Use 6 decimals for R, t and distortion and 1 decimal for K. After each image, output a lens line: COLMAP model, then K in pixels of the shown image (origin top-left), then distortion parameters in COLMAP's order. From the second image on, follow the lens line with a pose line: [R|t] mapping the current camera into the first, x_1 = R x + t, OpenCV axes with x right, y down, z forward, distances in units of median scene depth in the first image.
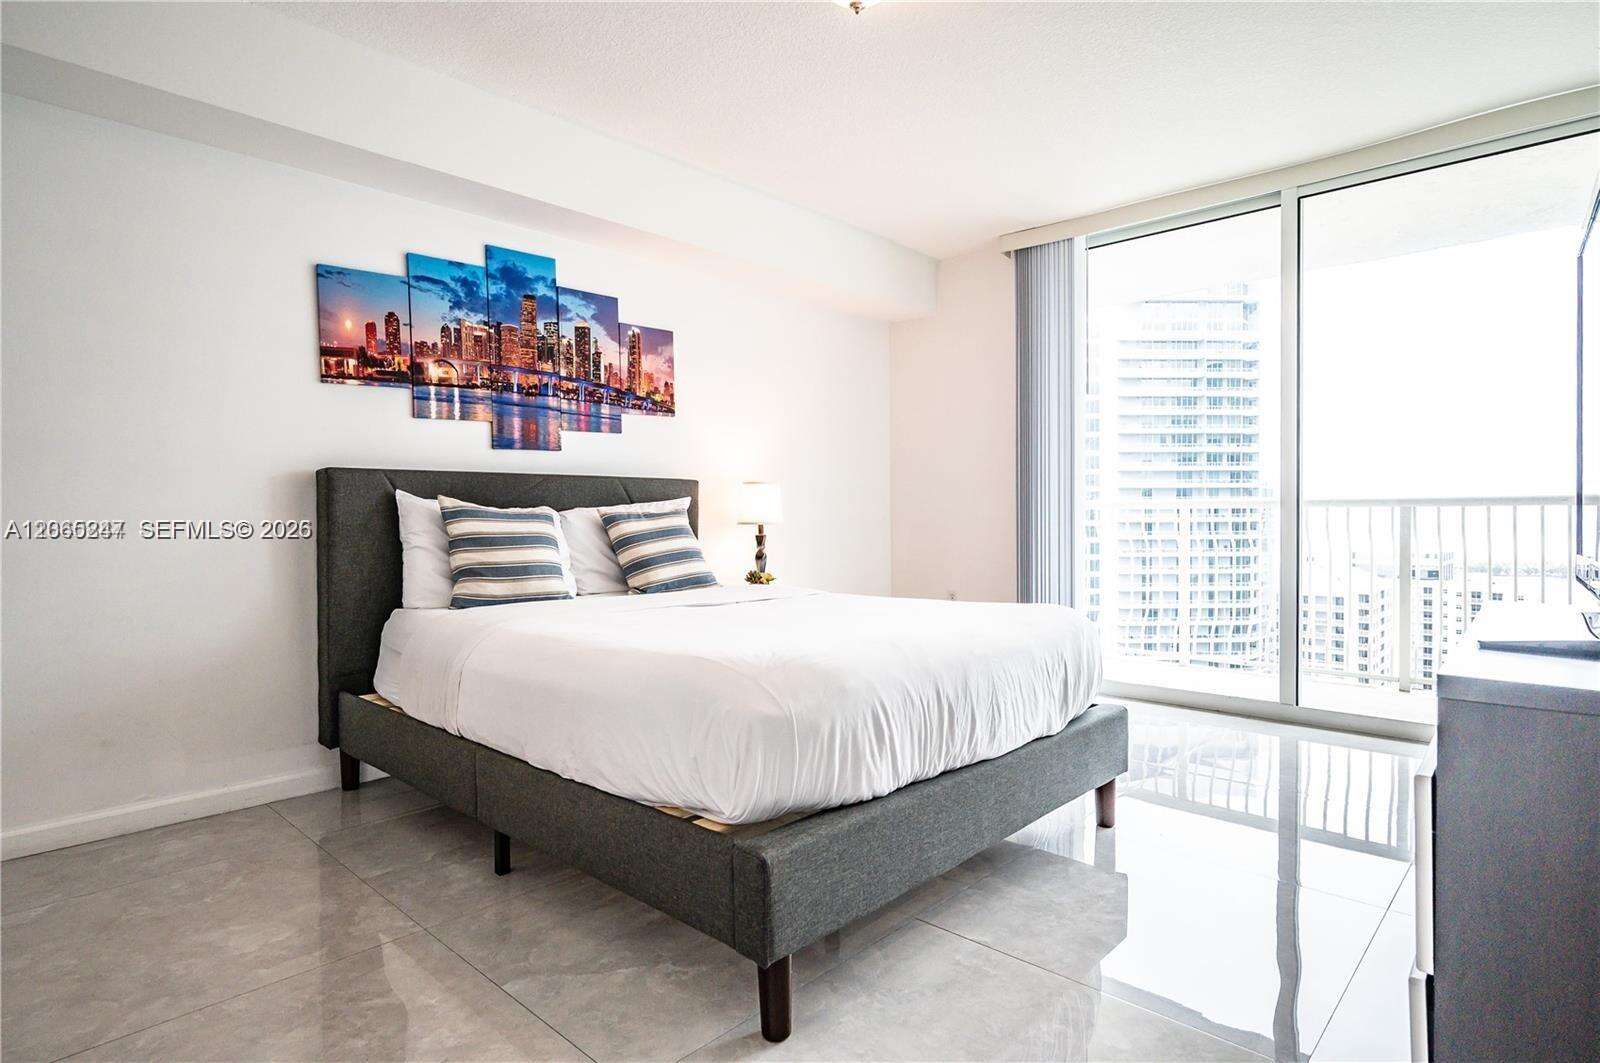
lens RADIAL K [[854.1, 0, 799.9], [0, 854.1, 527.6], [0, 0, 1]] dist [0.000101, -0.000594]
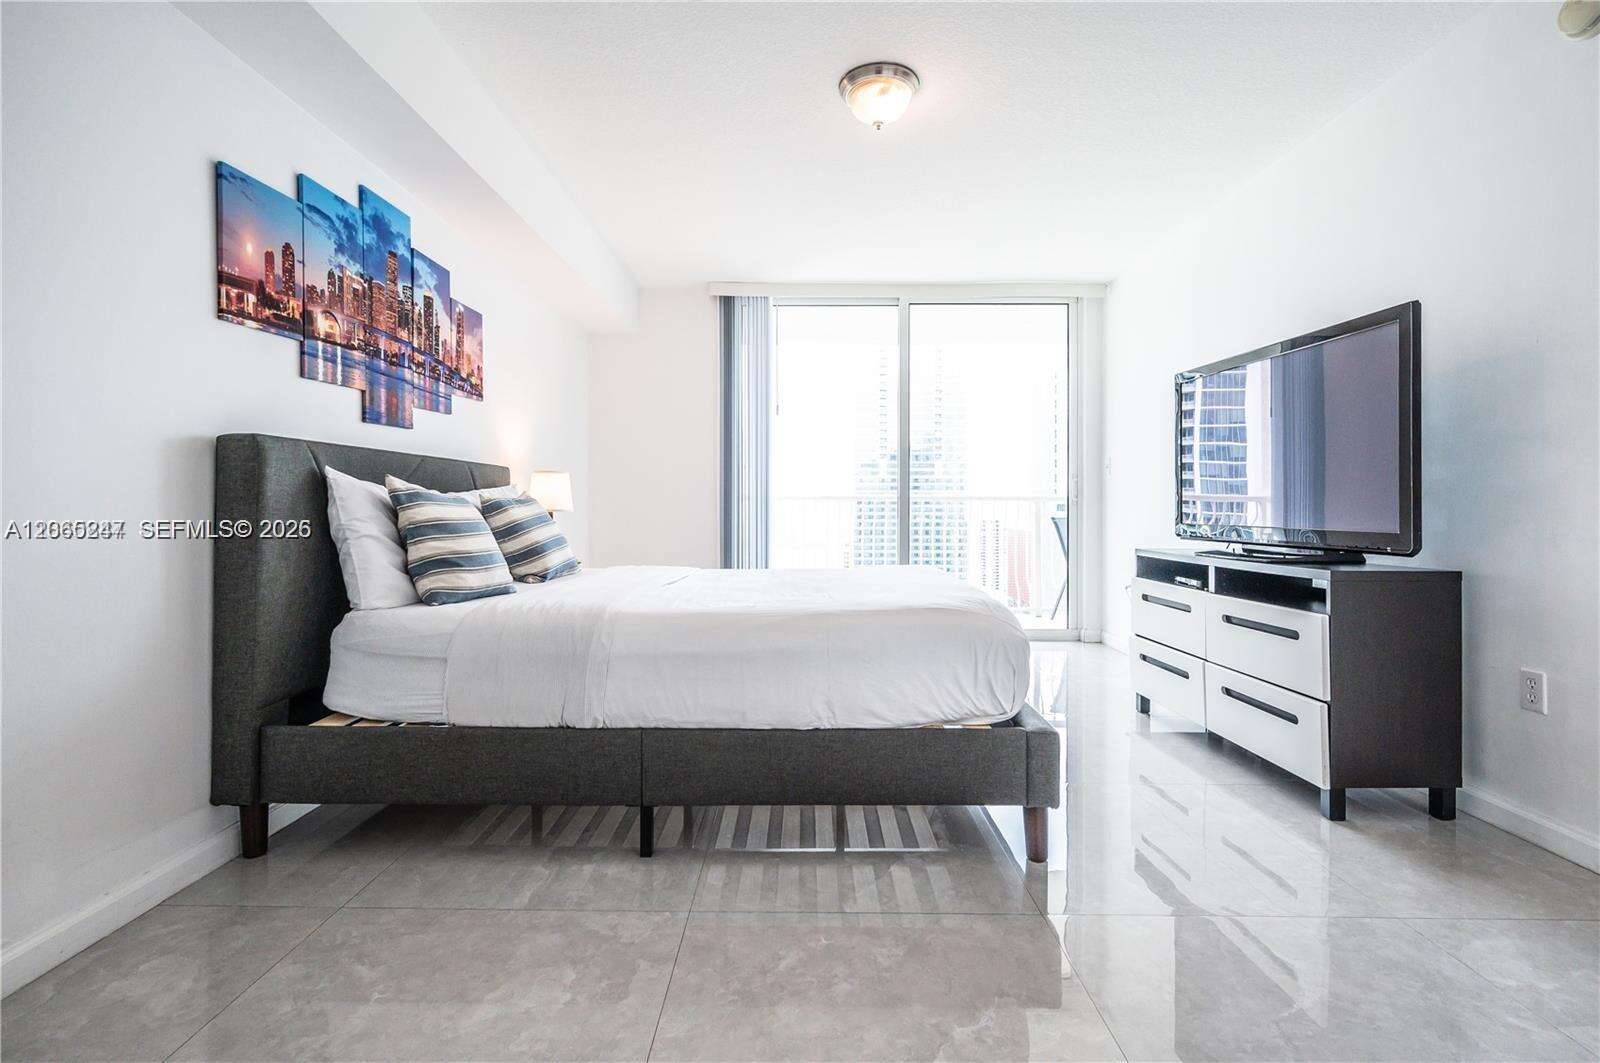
lens RADIAL K [[739.3, 0, 797.7], [0, 739.3, 507.4], [0, 0, 1]] dist [-0.002752, 0.000366]
pose [[0.737802, 0.006123, 0.674989, -0.548365], [0.003580, 0.999909, -0.012983, 0.004693], [-0.675007, 0.011996, 0.737713, 0.160999]]
